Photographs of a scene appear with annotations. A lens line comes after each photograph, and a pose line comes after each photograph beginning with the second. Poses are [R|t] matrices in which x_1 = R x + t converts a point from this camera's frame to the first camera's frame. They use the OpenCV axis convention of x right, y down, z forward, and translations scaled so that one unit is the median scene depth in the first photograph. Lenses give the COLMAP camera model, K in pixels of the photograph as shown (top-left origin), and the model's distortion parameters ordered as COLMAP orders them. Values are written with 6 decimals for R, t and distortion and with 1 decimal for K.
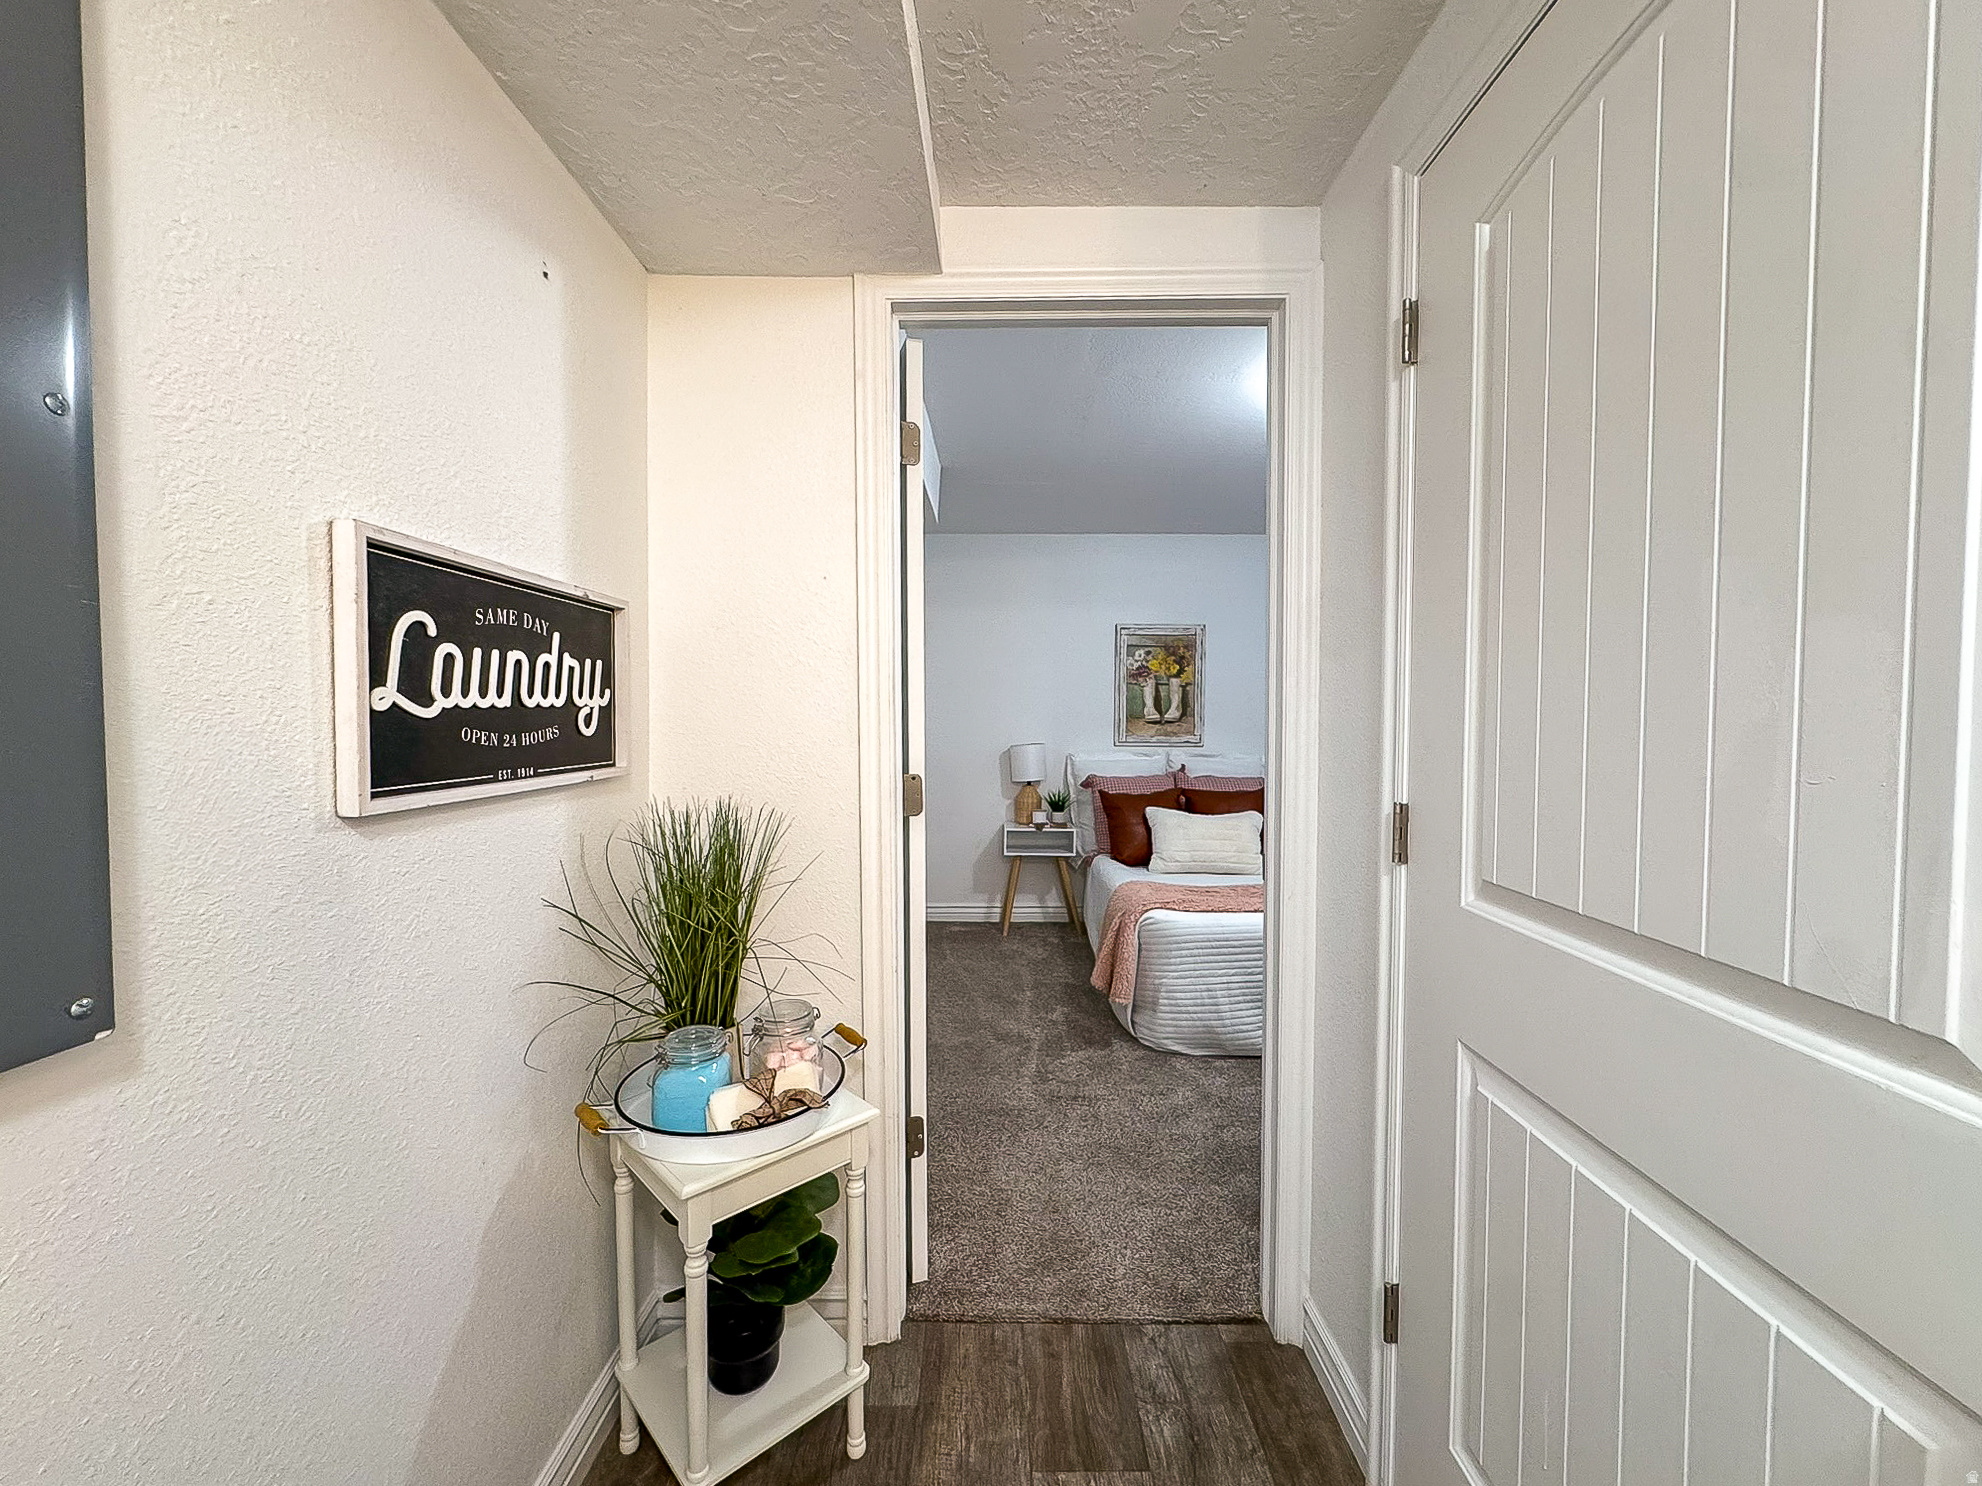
lens RADIAL K [[820.4, 0, 991.0], [0, 820.4, 743.0], [0, 0, 1]] dist [-0.001779, -0.000137]
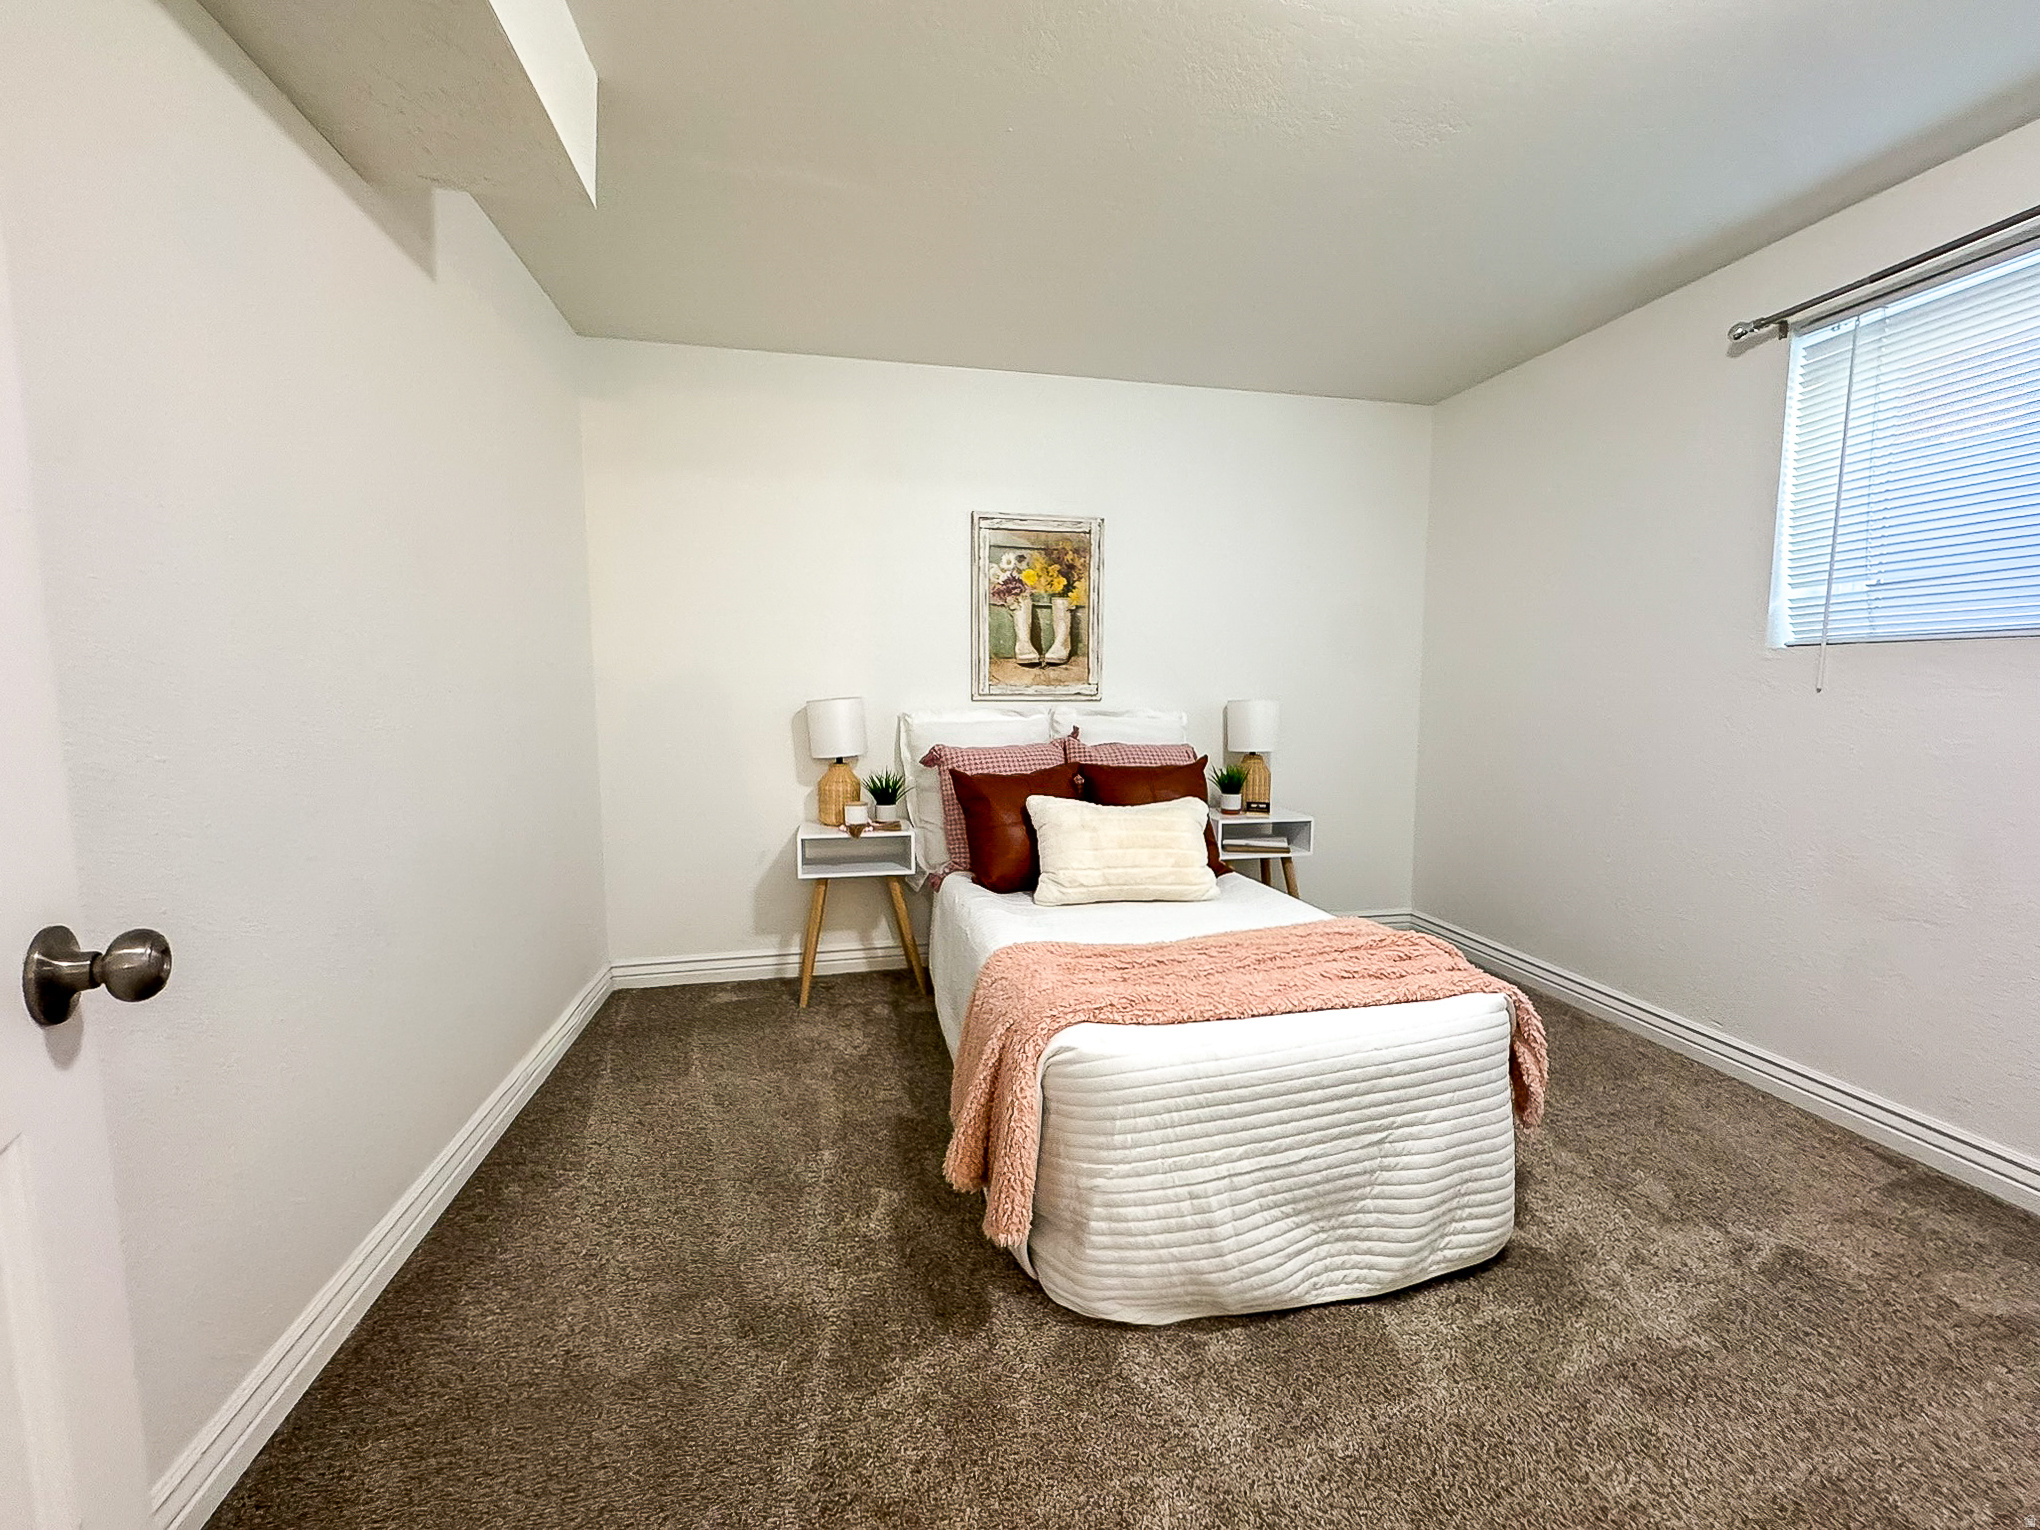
lens RADIAL K [[822.4, 0, 1023.1], [0, 822.4, 763.7], [0, 0, 1]] dist [-0.003916, 0.000429]
pose [[0.974499, -0.023045, 0.223206, 0.043337], [0.009298, 0.998005, 0.062447, 0.013592], [-0.224200, -0.058779, 0.972769, 0.355879]]
